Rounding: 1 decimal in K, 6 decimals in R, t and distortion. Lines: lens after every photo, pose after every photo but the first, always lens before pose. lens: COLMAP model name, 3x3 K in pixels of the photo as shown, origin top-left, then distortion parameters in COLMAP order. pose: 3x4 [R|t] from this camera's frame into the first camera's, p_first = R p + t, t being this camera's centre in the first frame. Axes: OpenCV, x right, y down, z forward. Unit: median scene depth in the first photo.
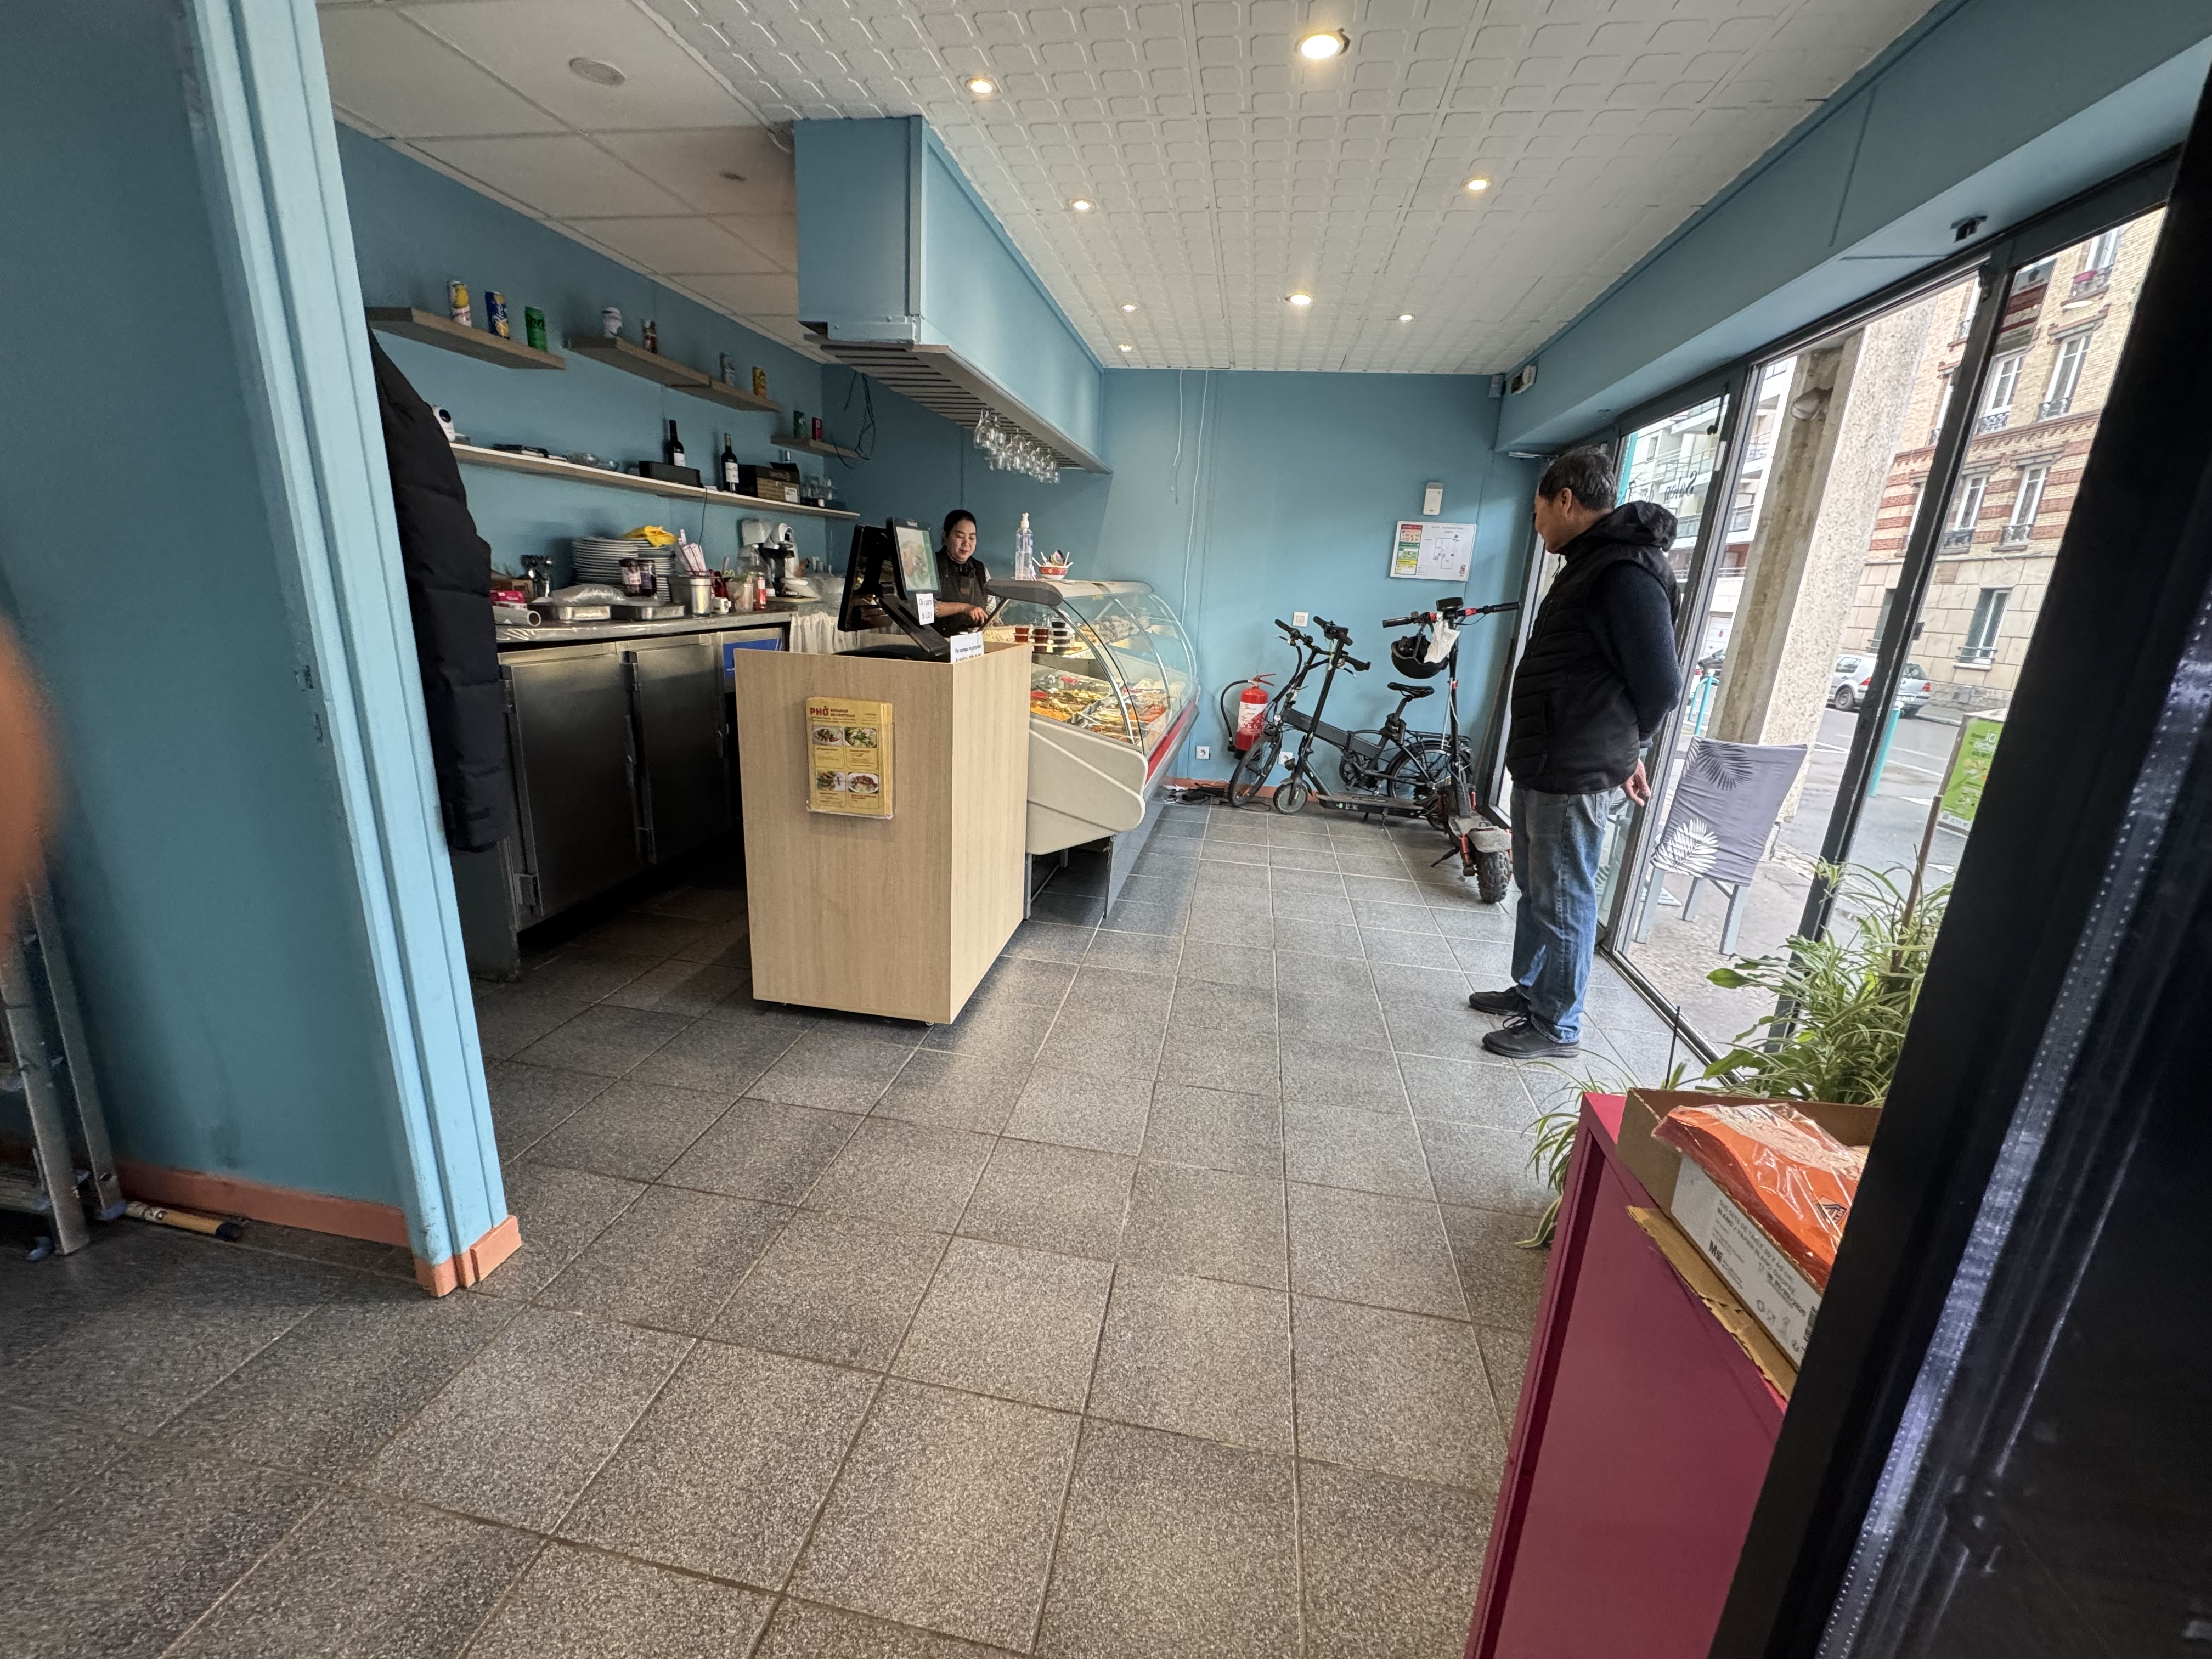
lens RADIAL K [[877.1, 0, 1102.7], [0, 877.1, 827.1], [0, 0, 1]] dist [-0.002334, 0.000253]
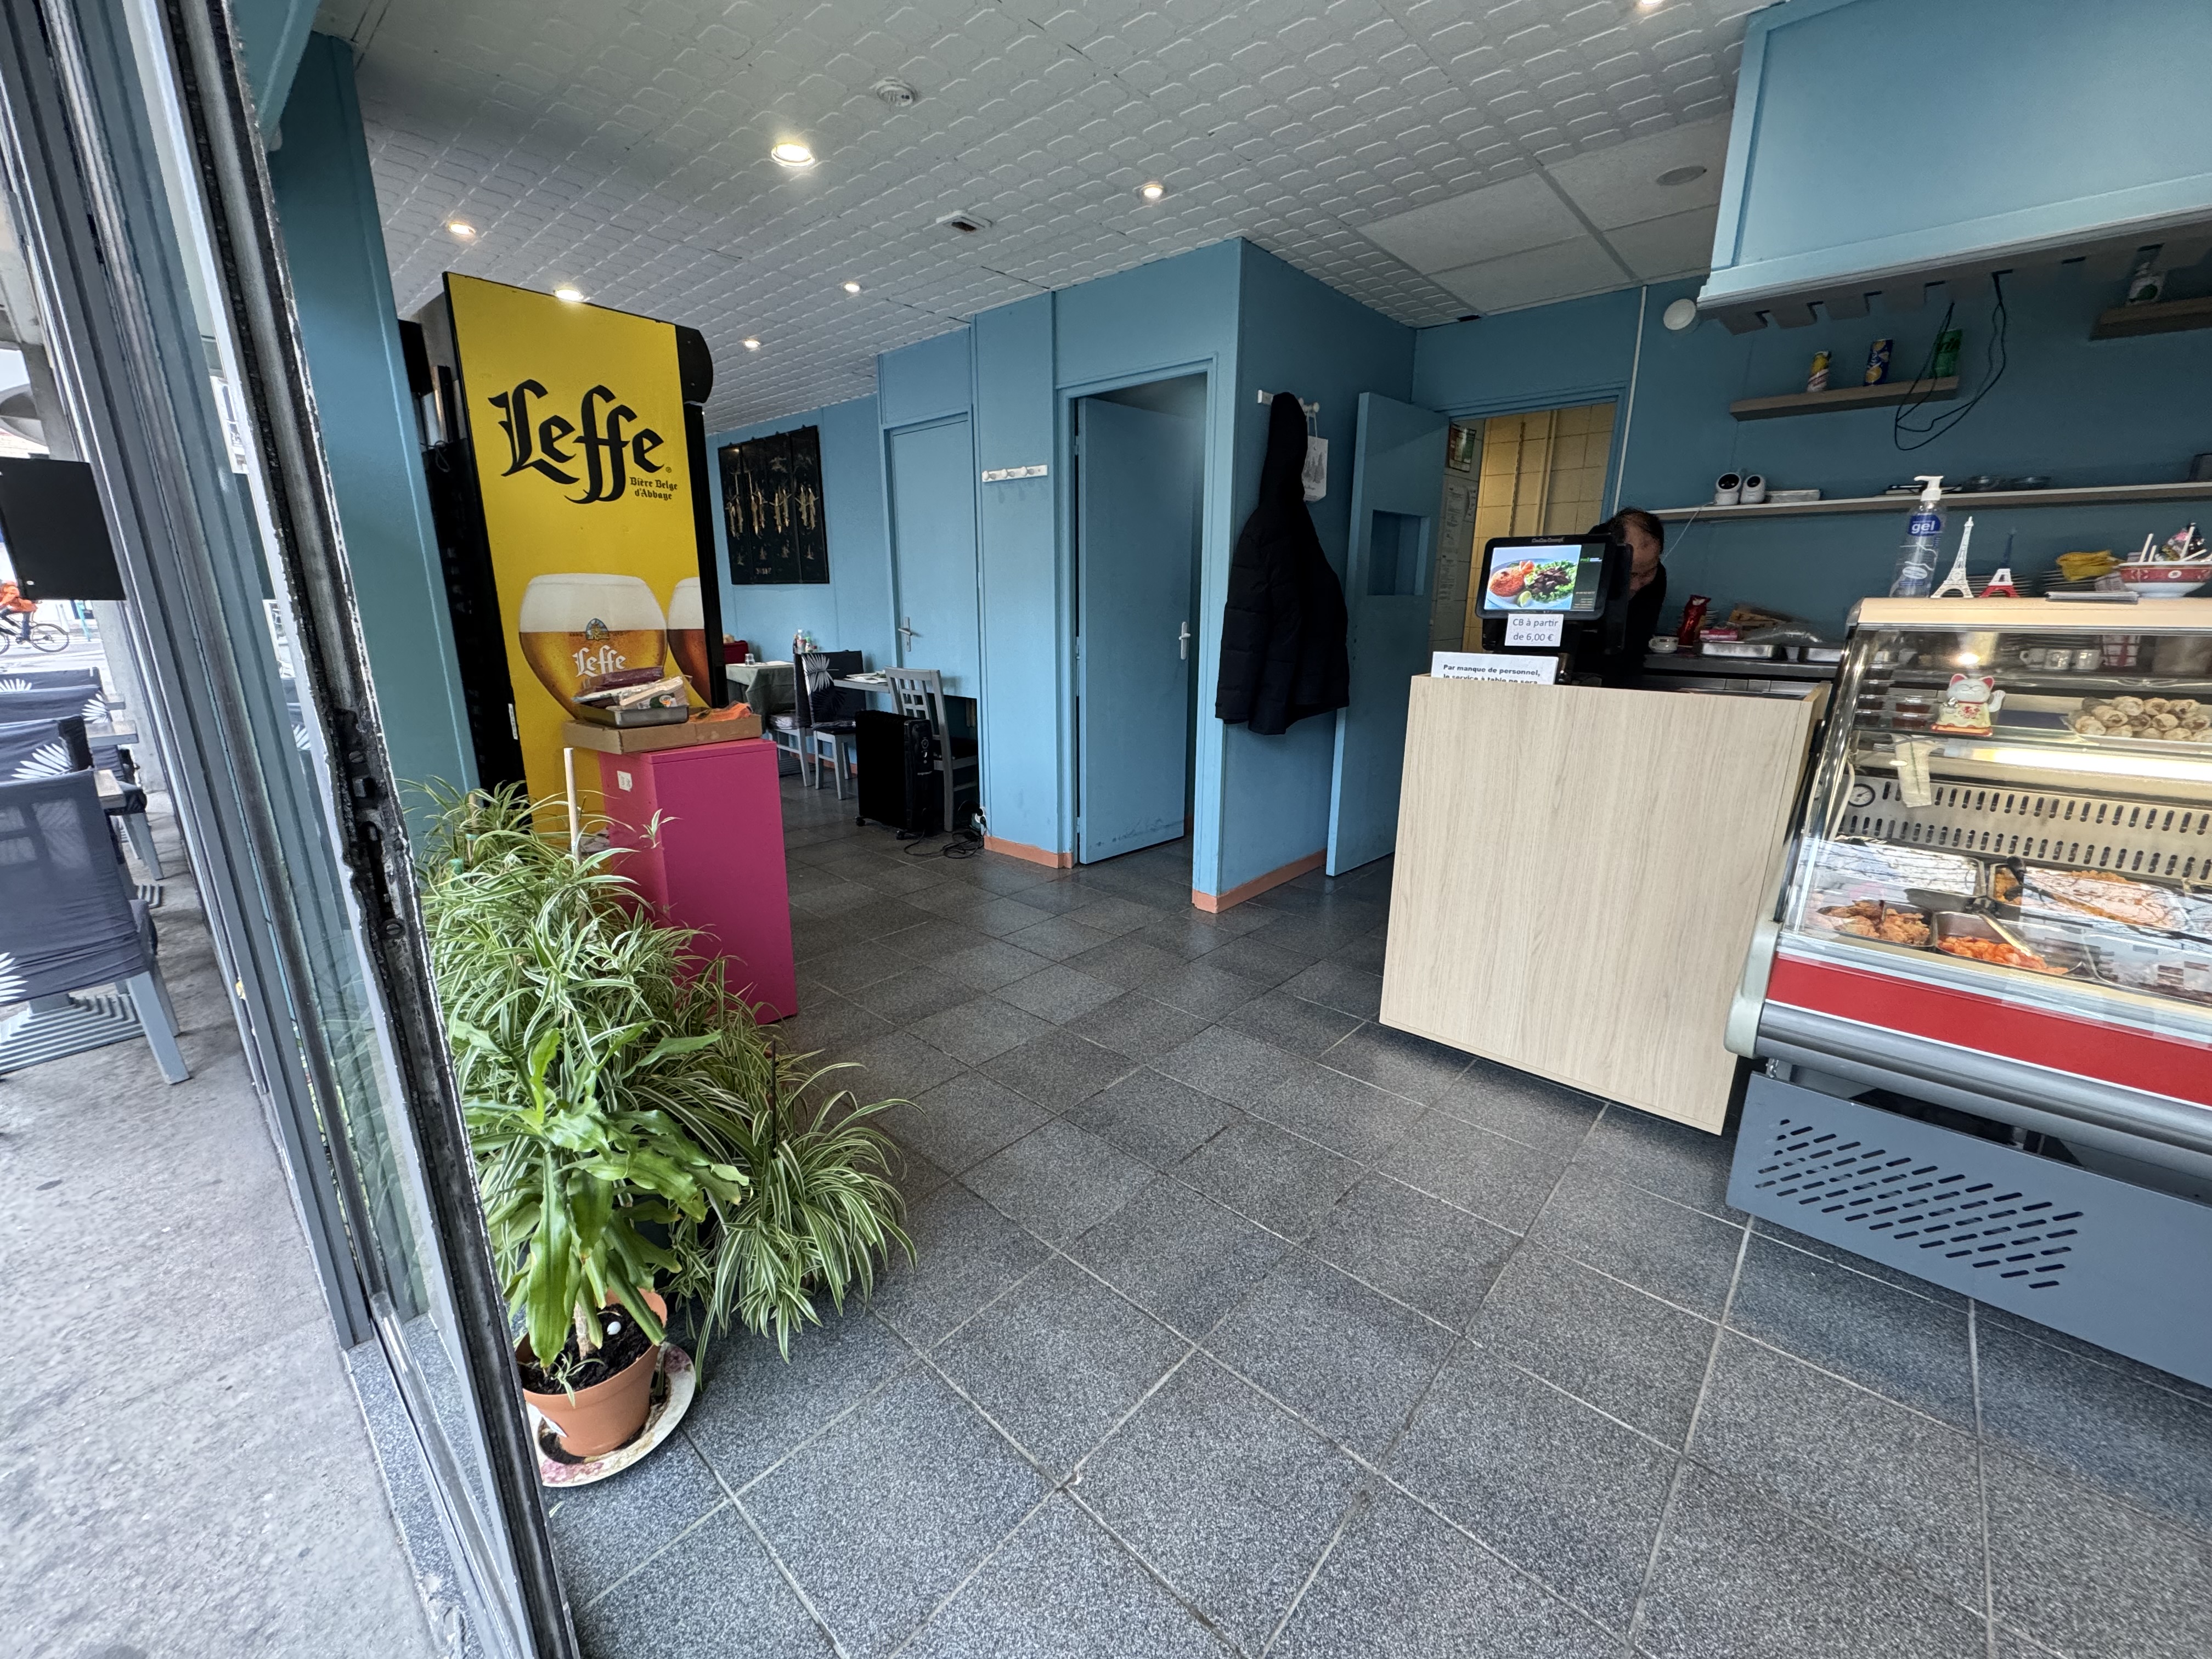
lens RADIAL K [[877.1, 0, 1102.7], [0, 877.1, 827.1], [0, 0, 1]] dist [-0.002334, 0.000253]
pose [[-0.532692, 0.167970, -0.829473, 0.608943], [-0.258606, 0.900921, 0.348518, -0.193810], [0.805830, 0.400160, -0.436475, 0.808145]]
